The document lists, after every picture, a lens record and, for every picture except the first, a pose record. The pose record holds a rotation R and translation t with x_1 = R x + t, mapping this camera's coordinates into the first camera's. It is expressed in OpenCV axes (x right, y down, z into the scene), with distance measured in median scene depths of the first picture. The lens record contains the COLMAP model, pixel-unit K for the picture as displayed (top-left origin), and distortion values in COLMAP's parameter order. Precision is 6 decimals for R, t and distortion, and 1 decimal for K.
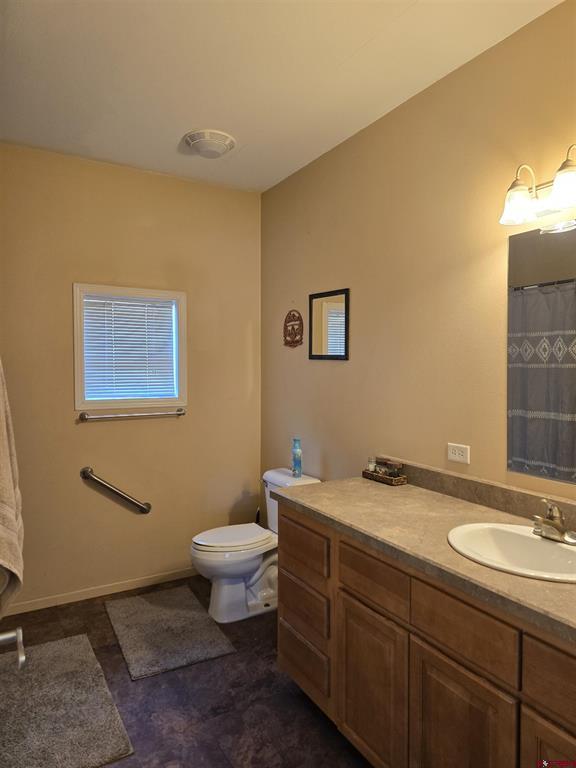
lens RADIAL K [[512.3, 0, 290.9], [0, 512.3, 386.3], [0, 0, 1]] dist [0.040002, -0.032588]
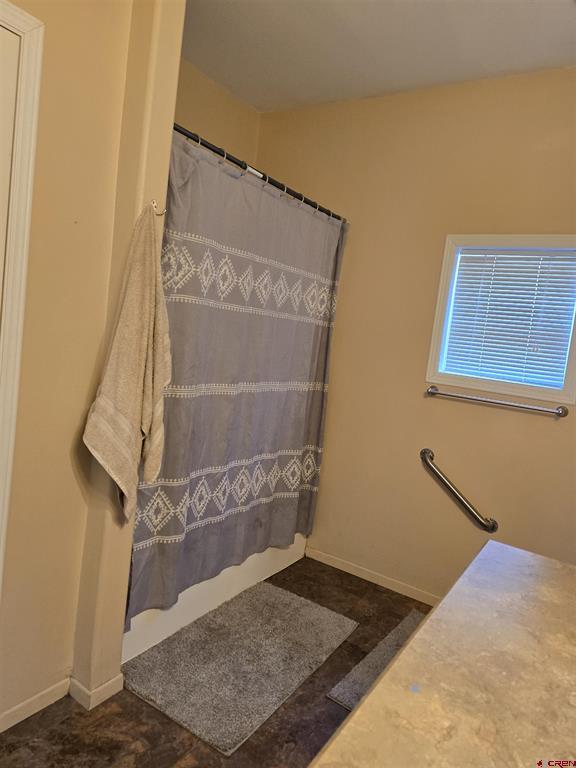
lens RADIAL K [[512.3, 0, 291.2], [0, 512.3, 379.7], [0, 0, 1]] dist [0.040002, -0.032588]
pose [[0.448998, 0.130325, -0.883977, 0.361501], [-0.149685, 0.986296, 0.069381, 0.024330], [0.880906, 0.101166, 0.462353, 0.565568]]
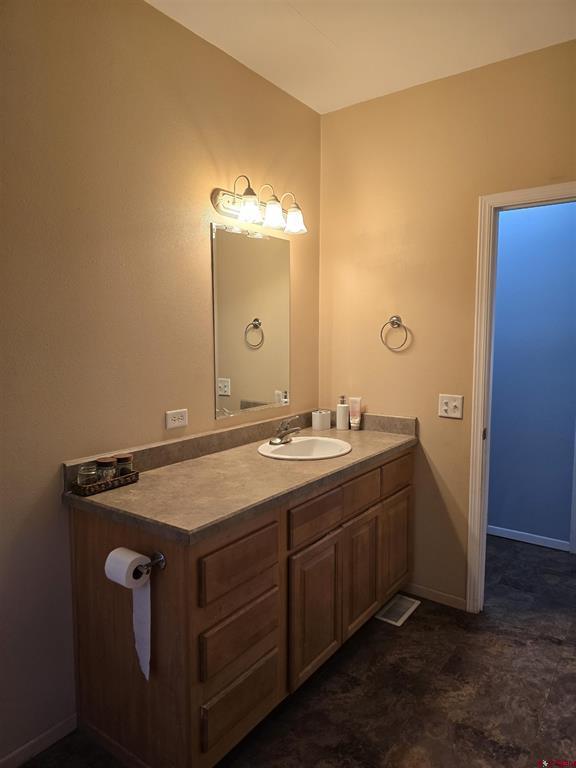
lens RADIAL K [[512.3, 0, 288.1], [0, 512.3, 384.6], [0, 0, 1]] dist [0.040002, -0.032588]
pose [[-0.412607, -0.087527, 0.906694, -0.670711], [0.032127, 0.993355, 0.110513, -0.040918], [-0.910342, 0.074728, -0.407054, 1.200933]]
